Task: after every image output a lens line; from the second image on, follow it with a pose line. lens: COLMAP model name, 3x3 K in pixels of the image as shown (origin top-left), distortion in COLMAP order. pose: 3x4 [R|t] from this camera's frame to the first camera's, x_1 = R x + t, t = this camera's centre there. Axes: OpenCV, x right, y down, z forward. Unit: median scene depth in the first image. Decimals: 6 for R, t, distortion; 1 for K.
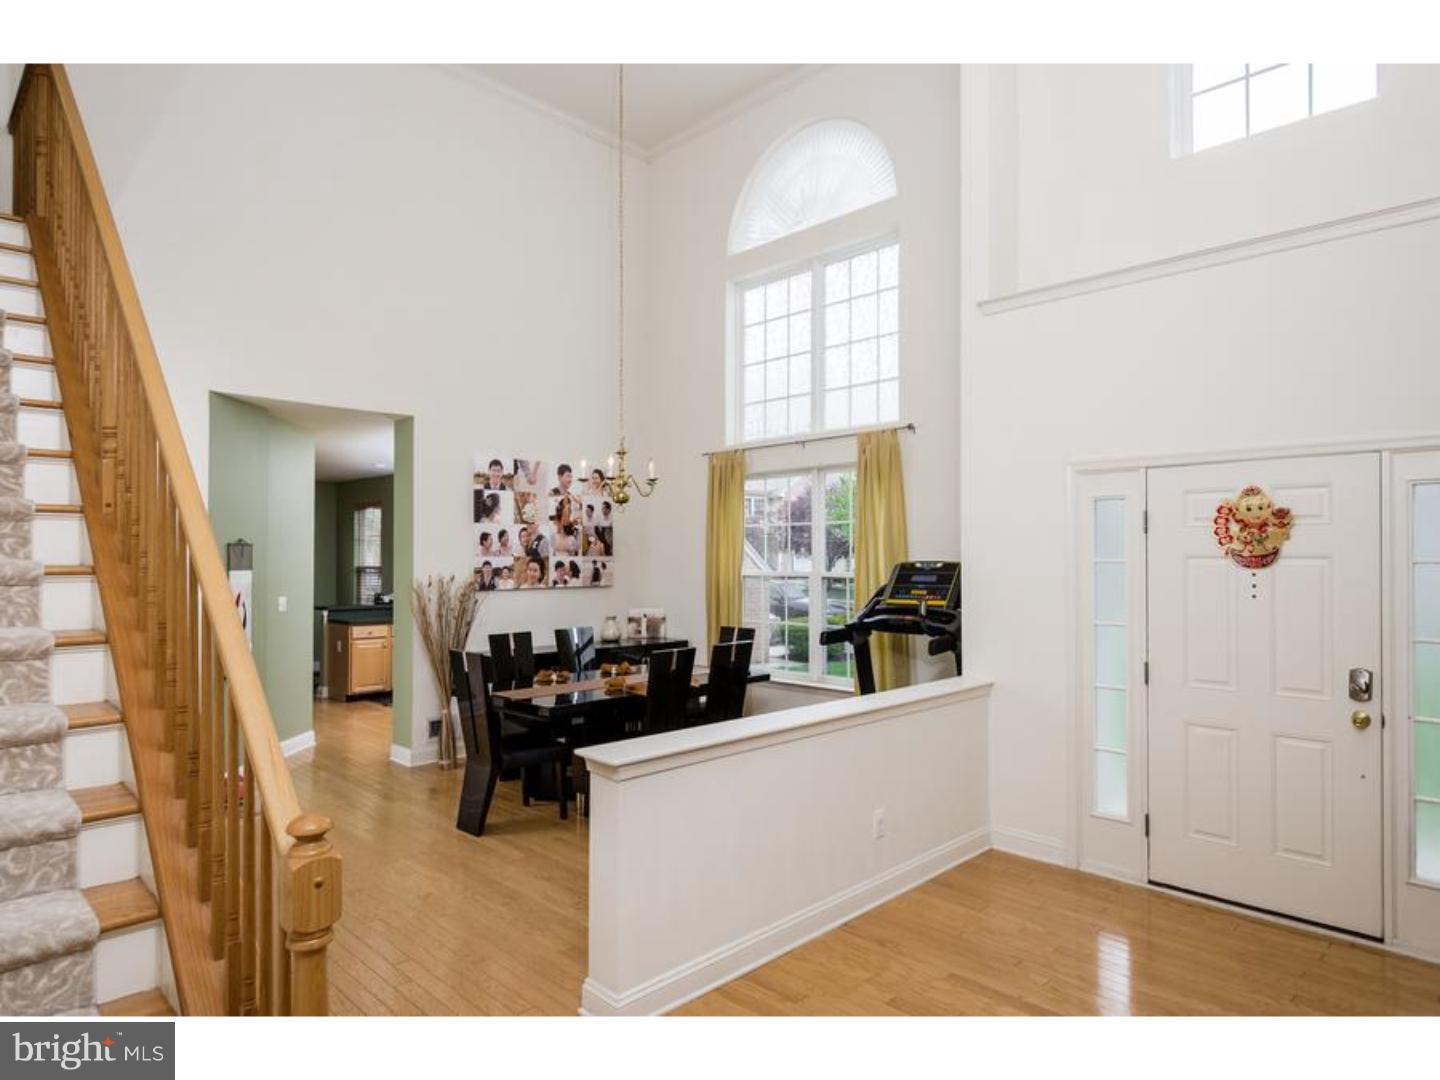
lens RADIAL K [[858.9, 0, 720.0], [0, 858.9, 540.0], [0, 0, 1]] dist [-0.000794, -0.000250]
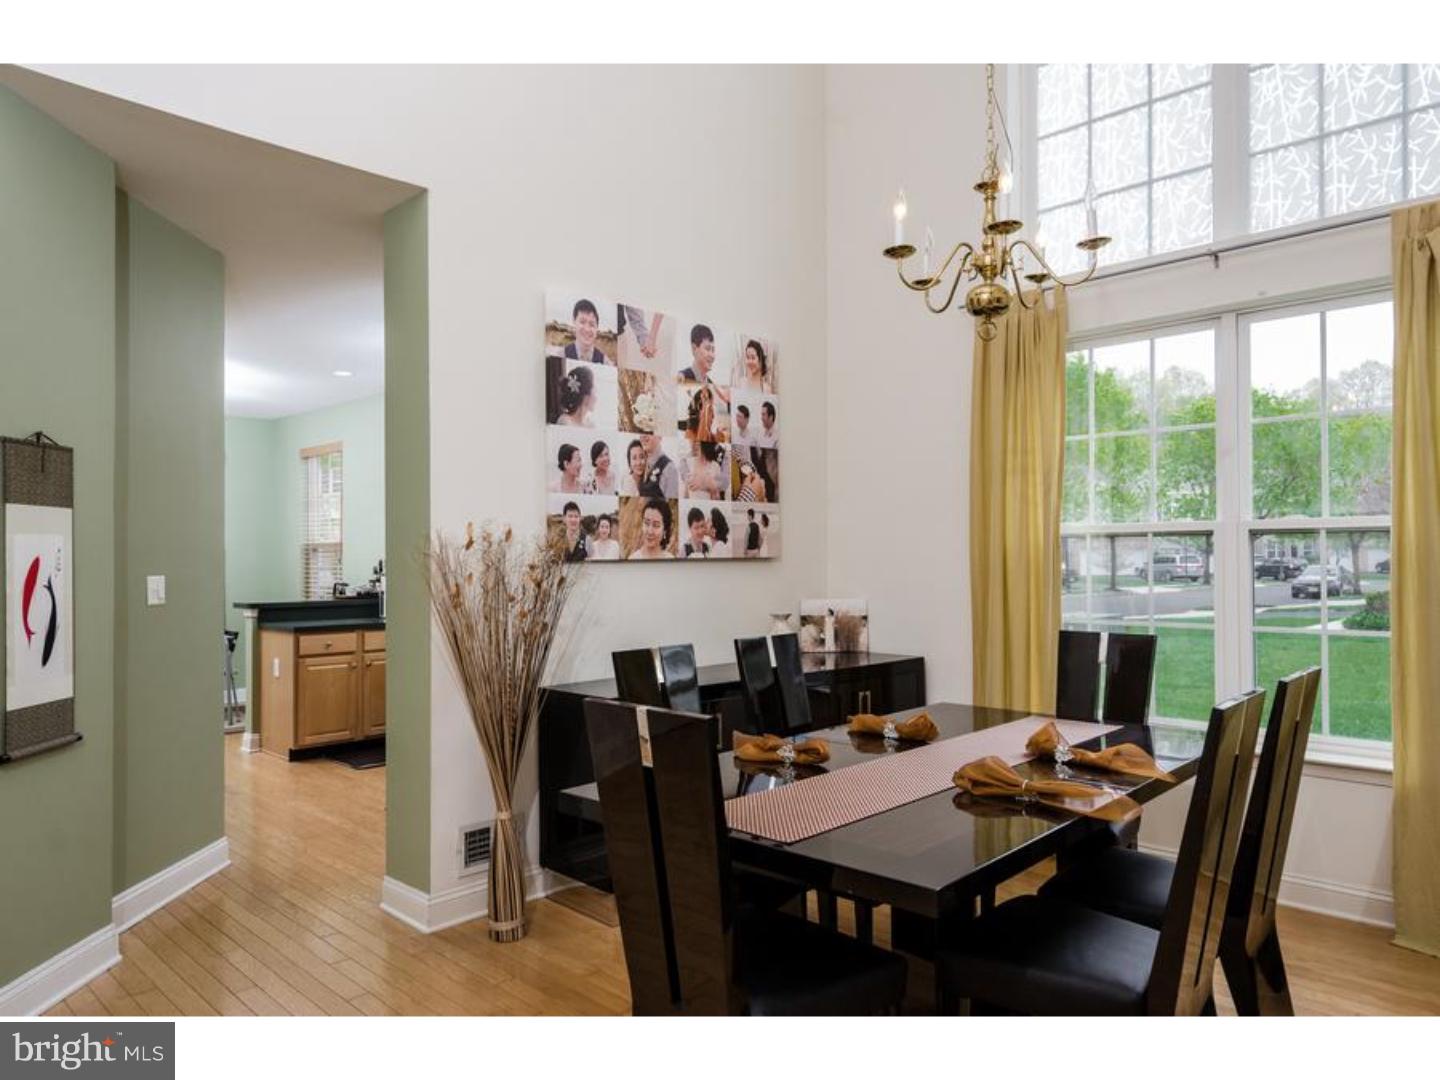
lens RADIAL K [[985.6, 0, 725.2], [0, 985.6, 545.6], [0, 0, 1]] dist [0.002482, 0.000096]
pose [[0.999955, -0.005828, 0.007483, -0.178349], [0.005742, 0.999918, 0.011432, 0.041697], [-0.007549, -0.011389, 0.999907, 0.408727]]
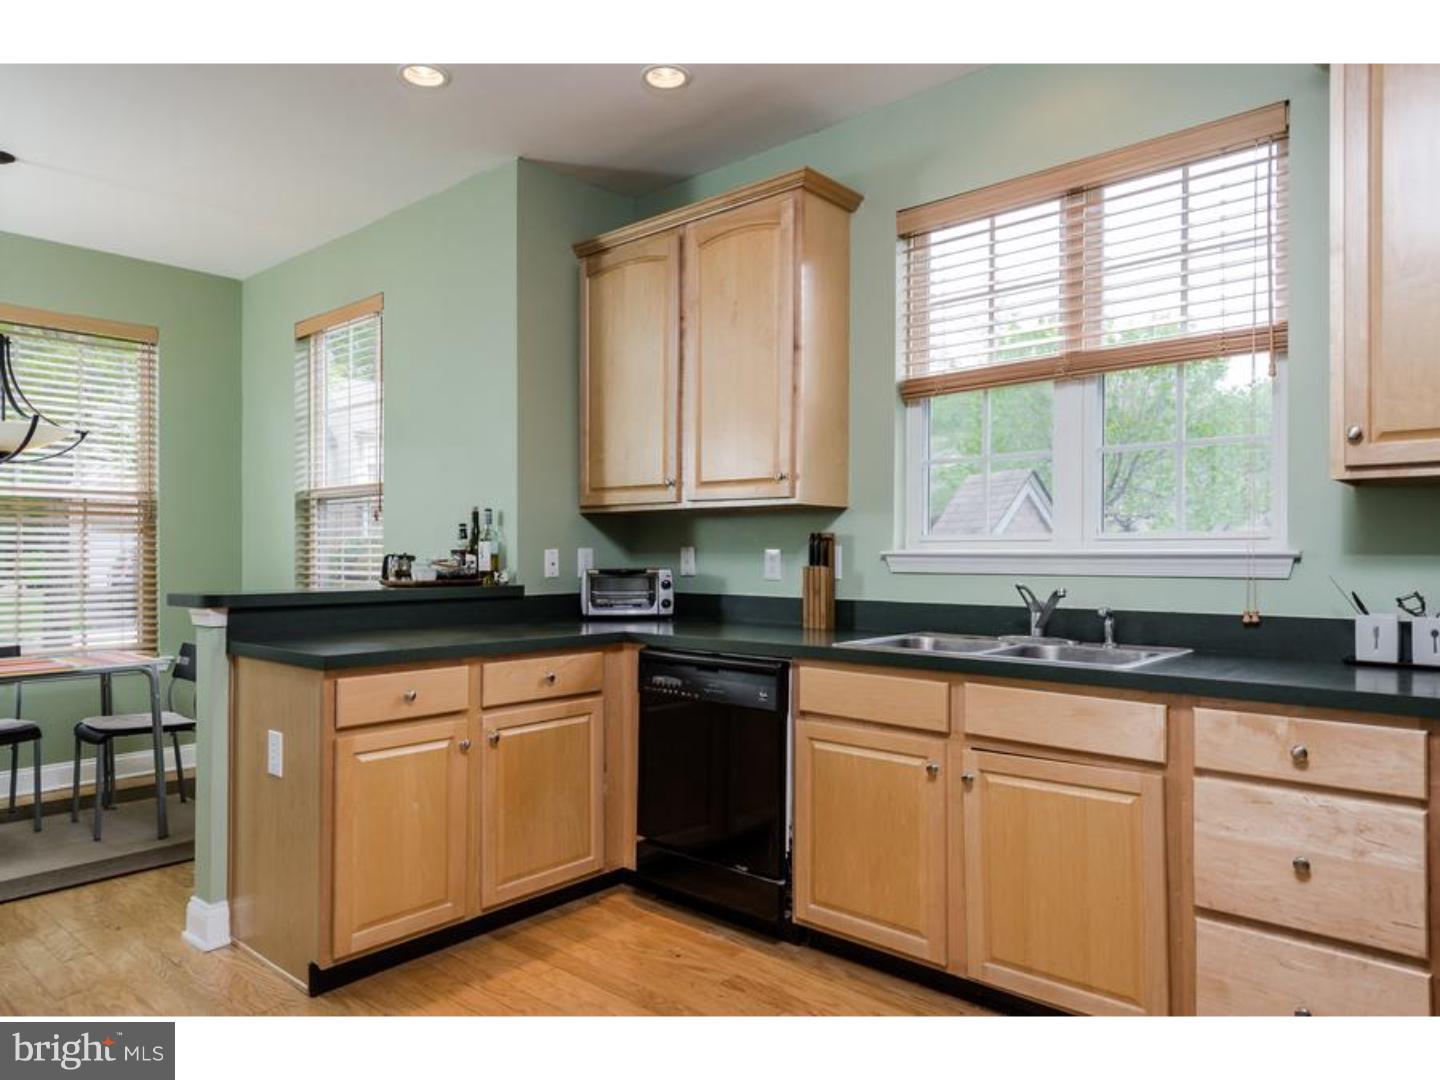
lens RADIAL K [[929.5, 0, 723.7], [0, 929.5, 543.7], [0, 0, 1]] dist [-0.023765, 0.032375]
pose [[0.996475, 0.004977, 0.083748, -0.453888], [-0.005625, 0.999956, 0.007504, 0.081476], [-0.083707, -0.007948, 0.996459, 0.974050]]
